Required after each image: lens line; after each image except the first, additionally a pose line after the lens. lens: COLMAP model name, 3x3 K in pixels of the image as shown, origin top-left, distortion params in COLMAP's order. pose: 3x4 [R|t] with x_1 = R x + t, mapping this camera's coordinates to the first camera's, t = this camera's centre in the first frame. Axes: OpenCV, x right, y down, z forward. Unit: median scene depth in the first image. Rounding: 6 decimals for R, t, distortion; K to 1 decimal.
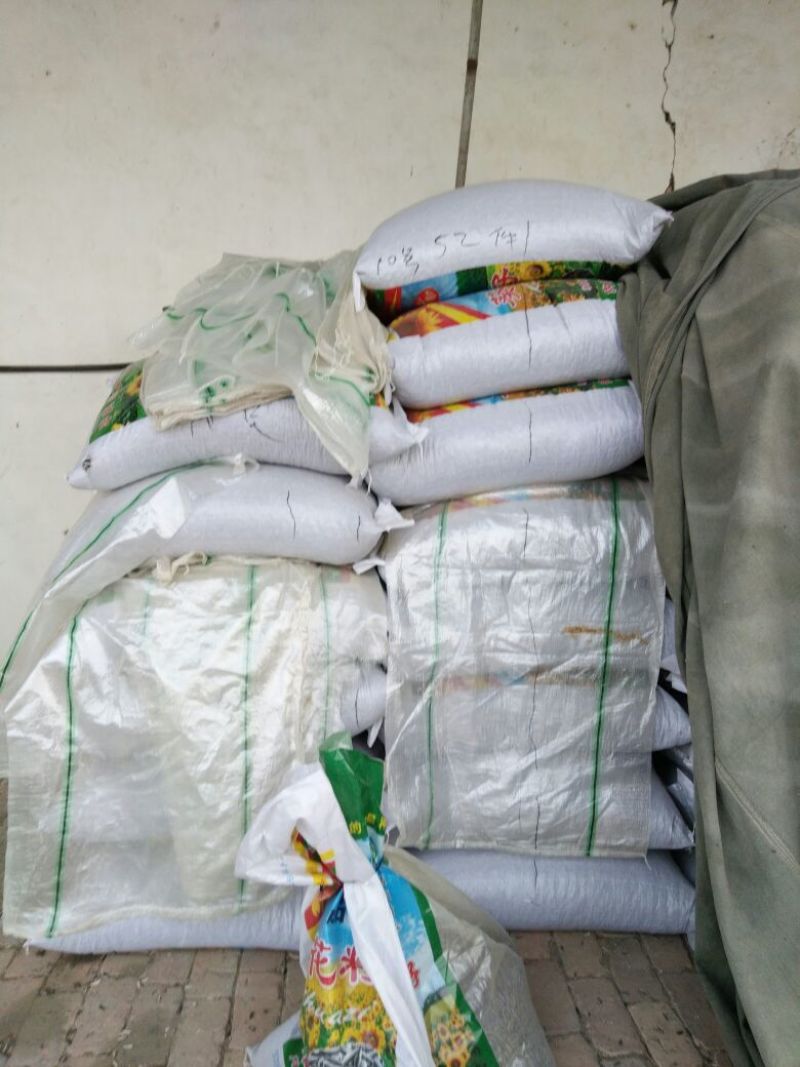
lens RADIAL K [[839.5, 0, 400.7], [0, 839.5, 540.4], [0, 0, 1]] dist [0.061108, -0.064398]
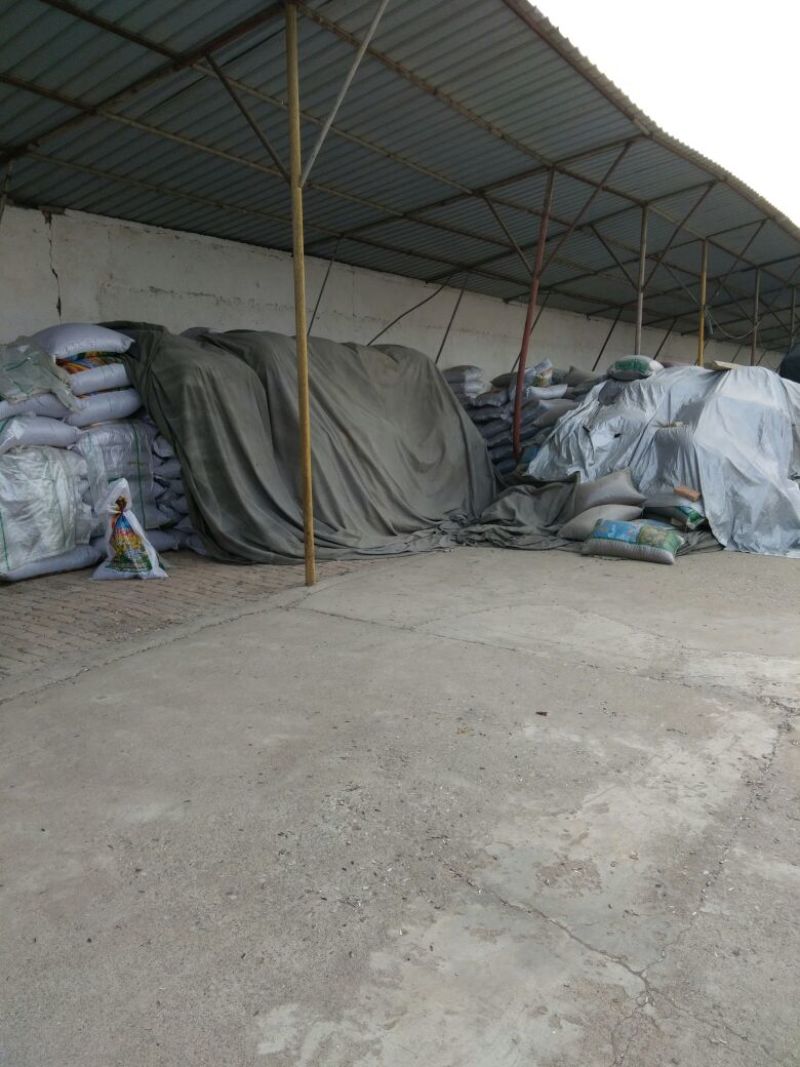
lens RADIAL K [[839.5, 0, 402.1], [0, 839.5, 534.2], [0, 0, 1]] dist [0.061108, -0.064398]
pose [[0.588994, -0.143245, 0.795341, -1.864513], [0.159198, 0.985447, 0.059590, 0.358259], [-0.792302, 0.091518, 0.603226, -1.842816]]
